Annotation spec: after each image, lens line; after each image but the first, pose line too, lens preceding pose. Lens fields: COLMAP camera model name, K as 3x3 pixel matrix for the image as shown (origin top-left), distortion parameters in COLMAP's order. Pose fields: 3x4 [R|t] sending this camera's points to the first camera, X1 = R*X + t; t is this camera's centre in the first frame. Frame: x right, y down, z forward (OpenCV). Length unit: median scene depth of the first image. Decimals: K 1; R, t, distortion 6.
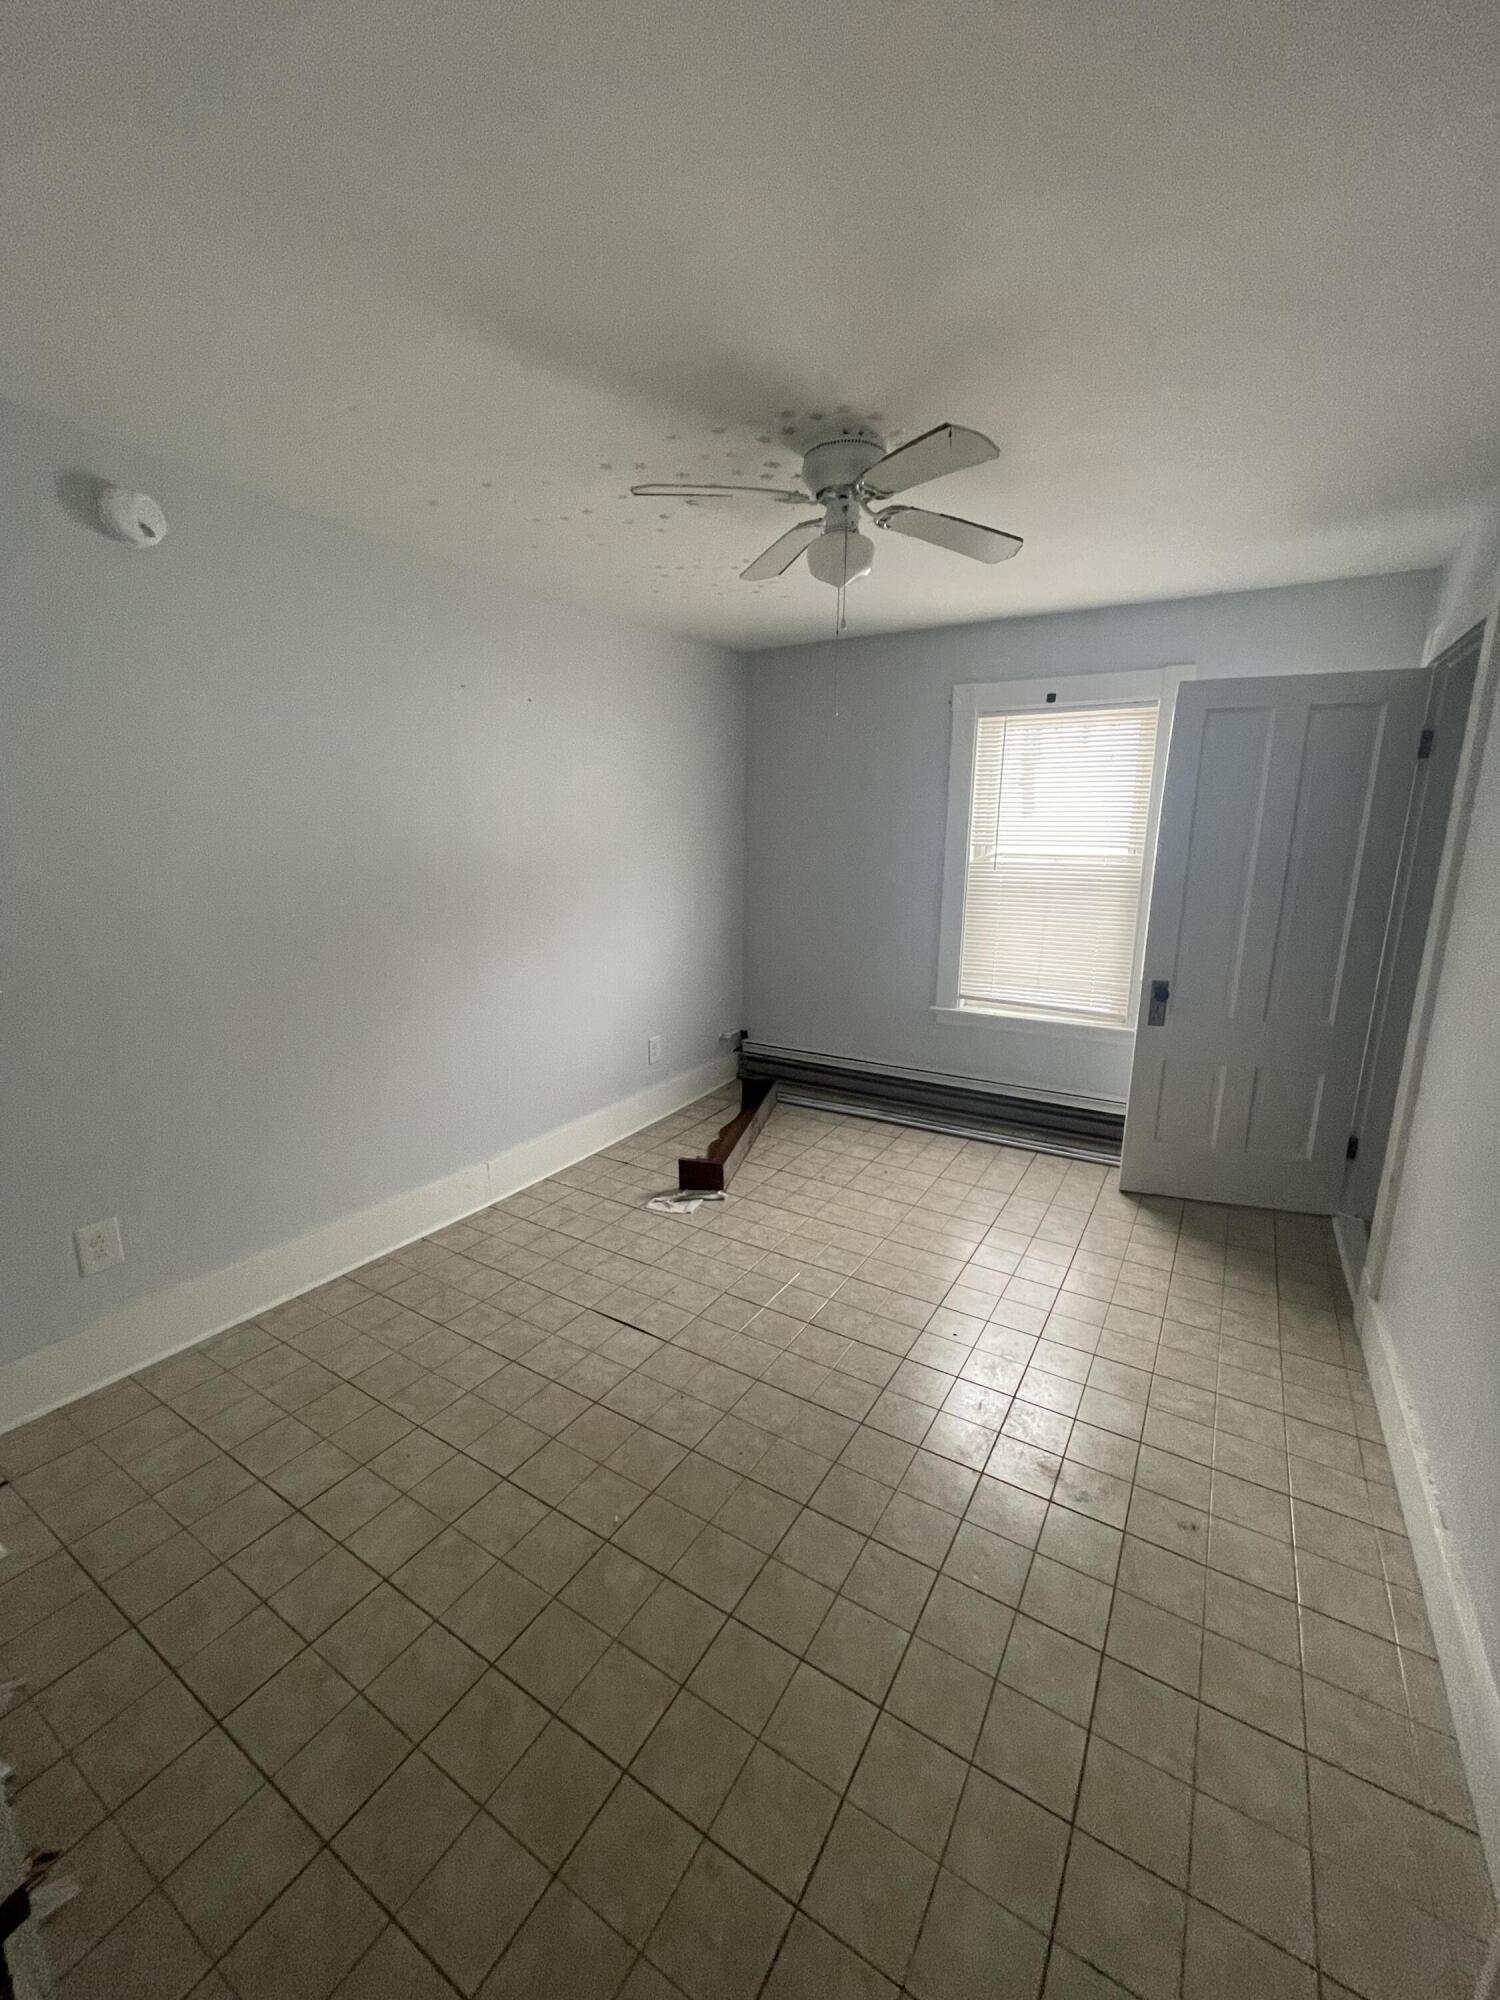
lens RADIAL K [[803.2, 0, 747.8], [0, 803.2, 1007.4], [0, 0, 1]] dist [0.003766, 0.000120]
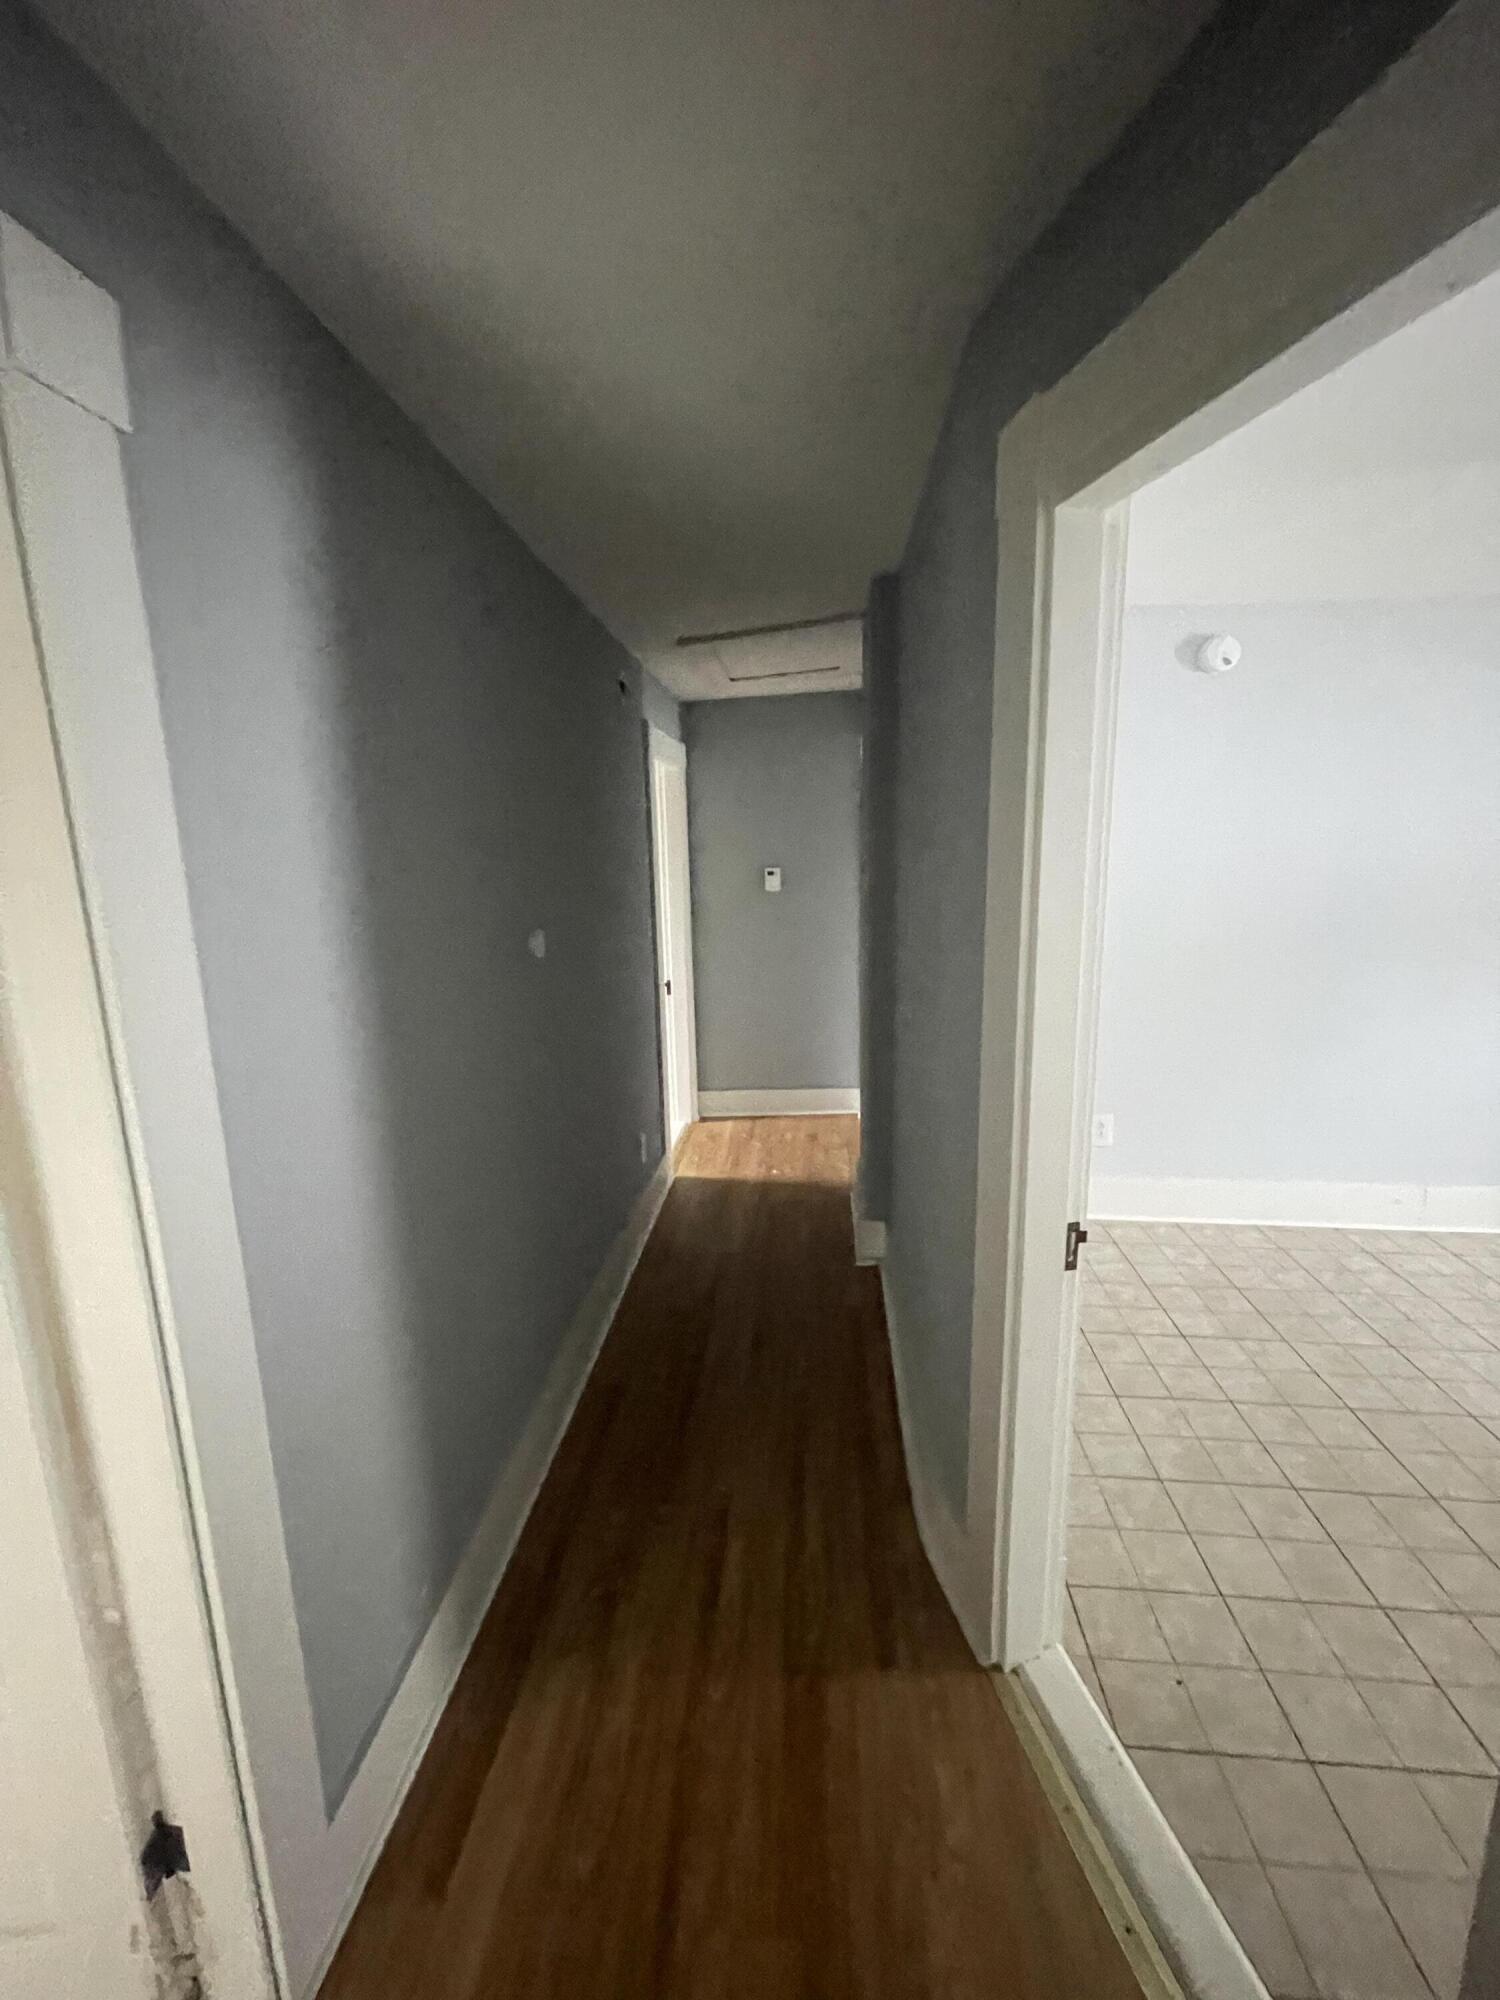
lens RADIAL K [[803.2, 0, 745.8], [0, 803.2, 1008.7], [0, 0, 1]] dist [0.003766, 0.000120]
pose [[0.439480, 0.147045, -0.886135, 0.245413], [-0.163107, 0.983174, 0.082255, 0.046905], [0.883319, 0.108386, 0.456069, -0.350582]]
